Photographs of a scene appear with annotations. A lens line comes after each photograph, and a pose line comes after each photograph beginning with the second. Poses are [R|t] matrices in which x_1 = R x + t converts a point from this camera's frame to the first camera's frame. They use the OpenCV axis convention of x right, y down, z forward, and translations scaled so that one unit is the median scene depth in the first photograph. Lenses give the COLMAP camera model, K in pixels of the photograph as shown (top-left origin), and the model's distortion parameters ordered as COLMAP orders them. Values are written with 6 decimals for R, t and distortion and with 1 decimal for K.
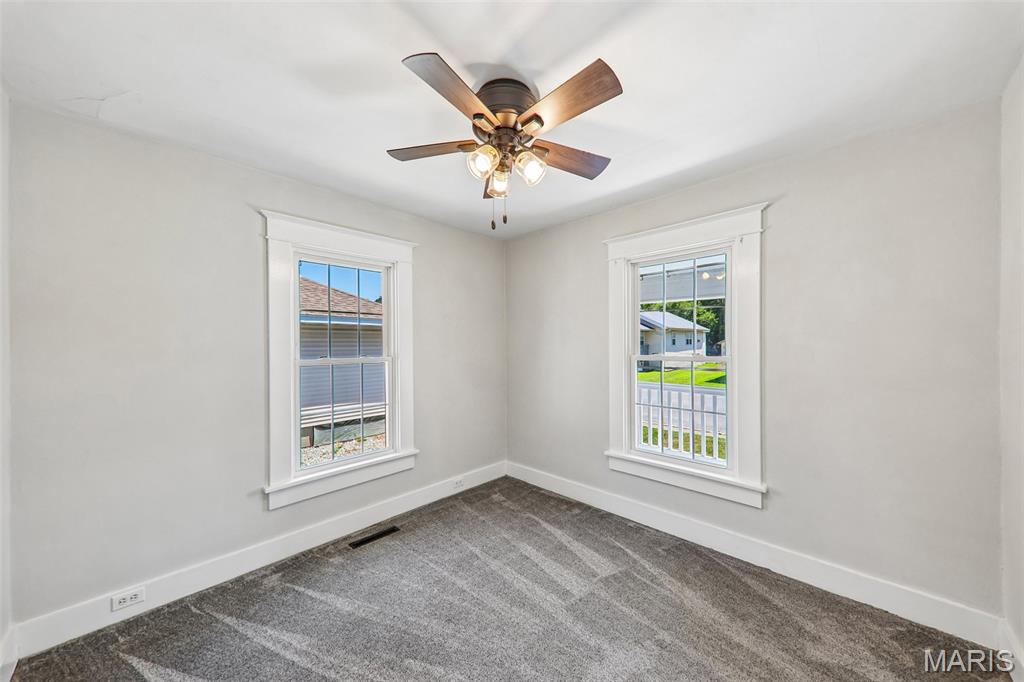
lens RADIAL K [[356.2, 0, 510.6], [0, 356.2, 340.5], [0, 0, 1]] dist [0.020474, -0.006512]
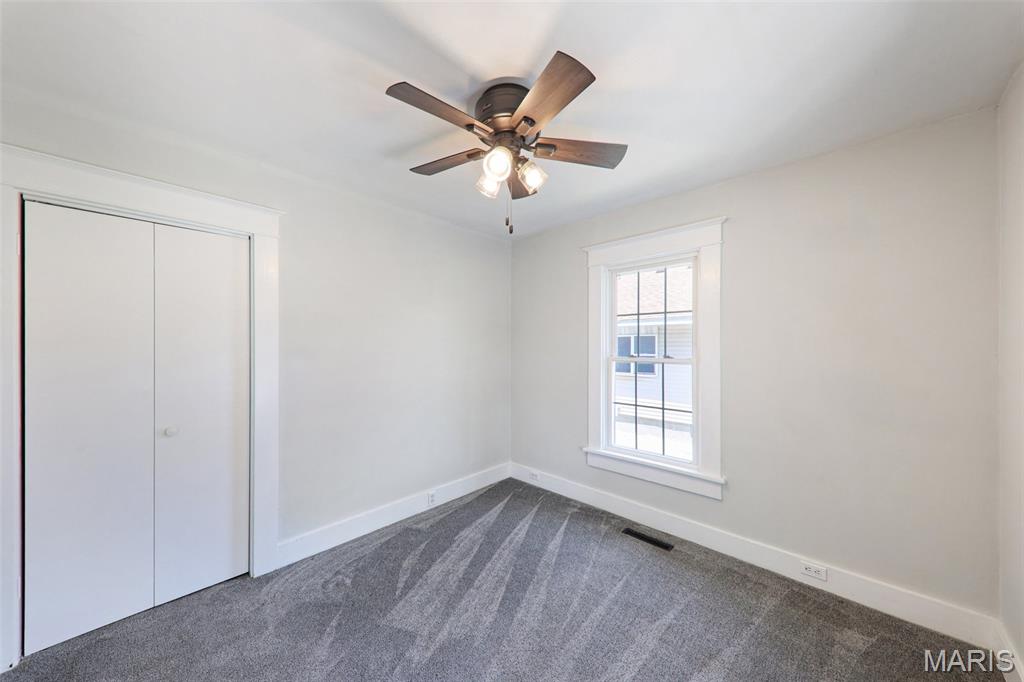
lens RADIAL K [[356.2, 0, 510.6], [0, 356.2, 340.5], [0, 0, 1]] dist [0.020474, -0.006512]
pose [[0.009492, -0.004379, -0.999945, 0.675152], [0.006413, 0.999970, -0.004319, 0.001523], [0.999934, -0.006371, 0.009520, 0.680297]]
